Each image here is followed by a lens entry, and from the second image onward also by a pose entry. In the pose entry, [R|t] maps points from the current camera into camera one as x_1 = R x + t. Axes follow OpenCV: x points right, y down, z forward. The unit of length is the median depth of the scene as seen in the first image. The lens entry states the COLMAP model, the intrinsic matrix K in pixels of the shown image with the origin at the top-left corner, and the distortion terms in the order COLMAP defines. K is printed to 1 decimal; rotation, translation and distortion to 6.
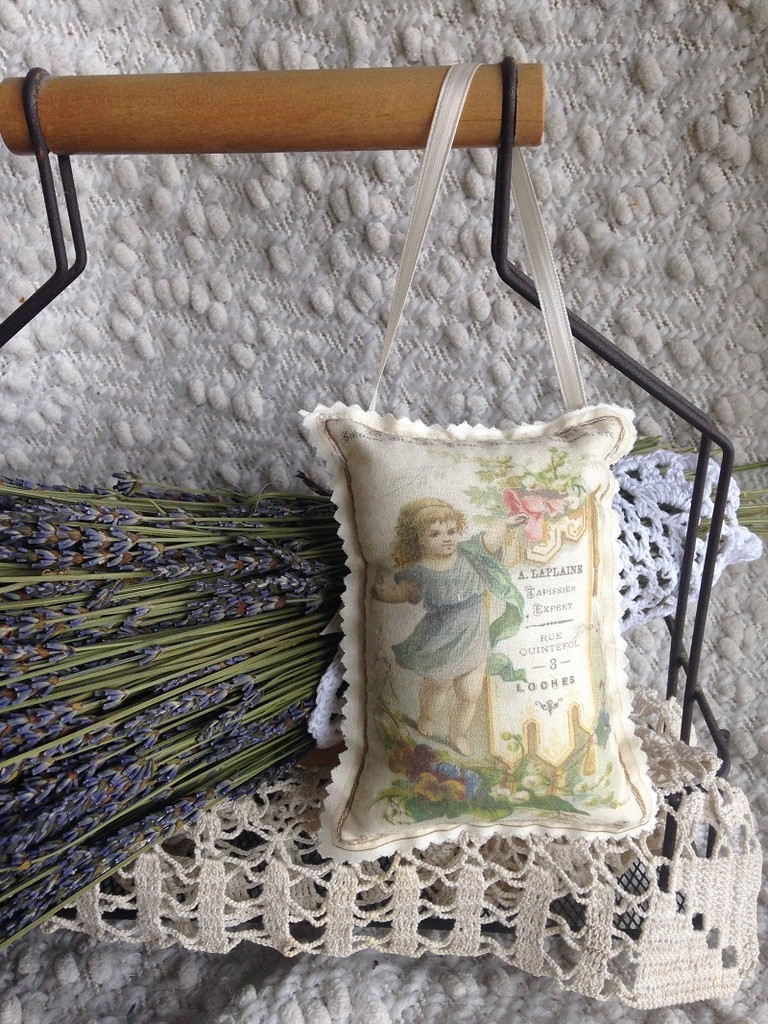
lens RADIAL K [[967.7, 0, 377.7], [0, 967.7, 516.8], [0, 0, 1]] dist [0.207670, -0.357853]
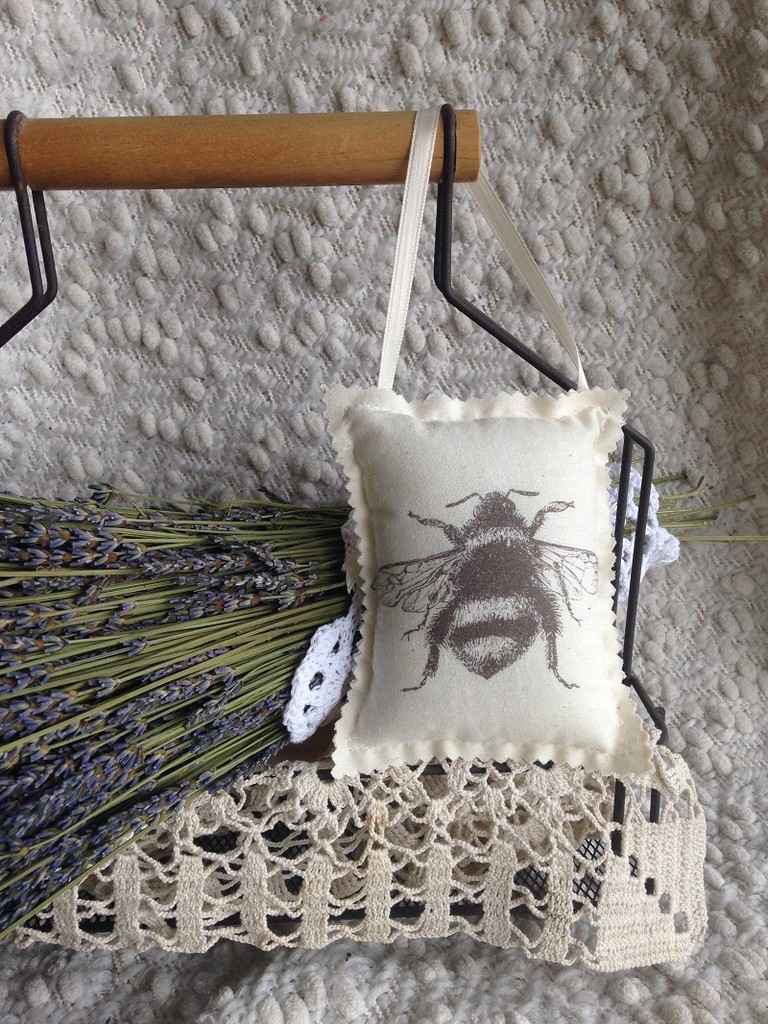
lens RADIAL K [[967.7, 0, 377.7], [0, 967.7, 516.8], [0, 0, 1]] dist [0.207670, -0.357853]
pose [[0.994829, -0.031579, 0.096531, -0.052720], [0.038556, 0.996710, -0.071296, 0.062660], [-0.093962, 0.074649, 0.992773, -0.060576]]
